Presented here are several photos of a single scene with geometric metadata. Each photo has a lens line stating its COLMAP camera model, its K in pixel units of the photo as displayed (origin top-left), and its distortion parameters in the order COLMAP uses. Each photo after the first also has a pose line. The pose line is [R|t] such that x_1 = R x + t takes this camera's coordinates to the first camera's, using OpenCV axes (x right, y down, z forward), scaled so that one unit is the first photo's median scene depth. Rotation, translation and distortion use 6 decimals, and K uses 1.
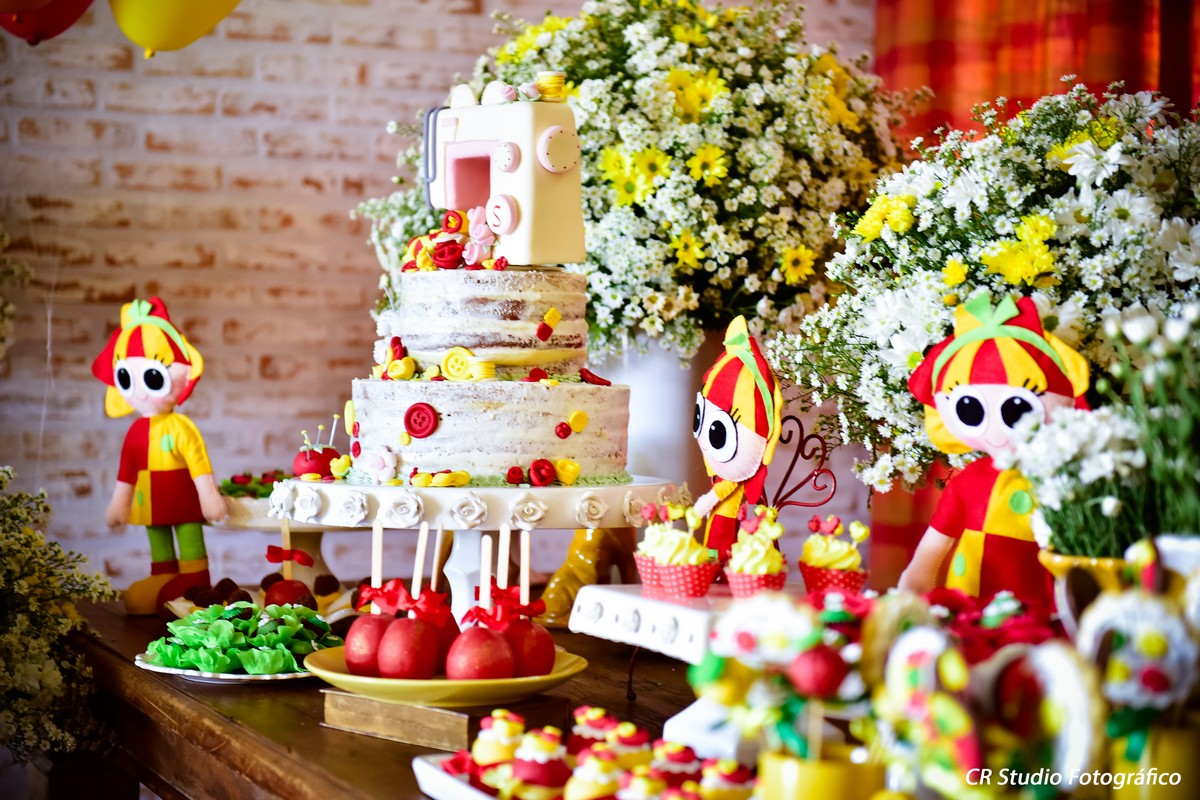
lens RADIAL K [[2473.6, 0, 600.0], [0, 2473.6, 400.0], [0, 0, 1]] dist [-0.013831, 0.376256]
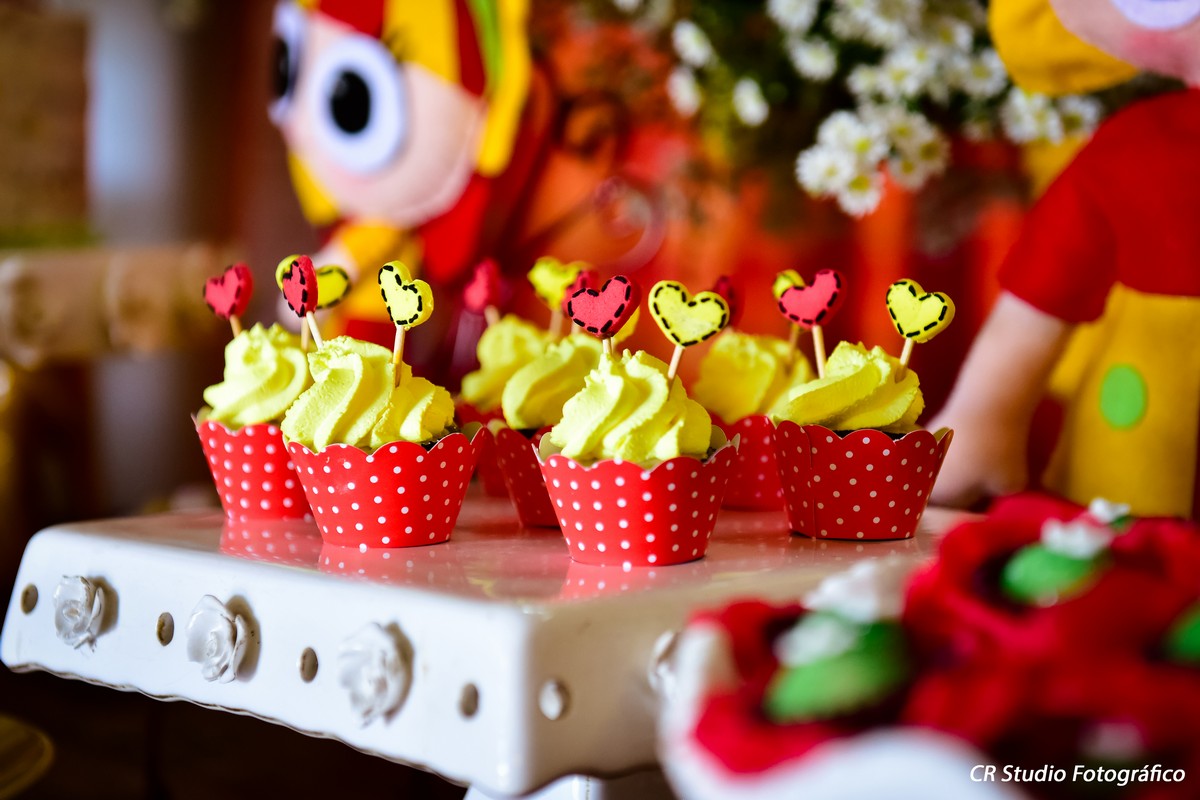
lens RADIAL K [[2473.6, 0, 600.0], [0, 2473.6, 400.0], [0, 0, 1]] dist [-0.013831, 0.376256]
pose [[0.962965, -0.055521, 0.263847, -0.019316], [0.040393, 0.997232, 0.062423, 0.038643], [-0.266582, -0.049453, 0.962543, 0.626581]]
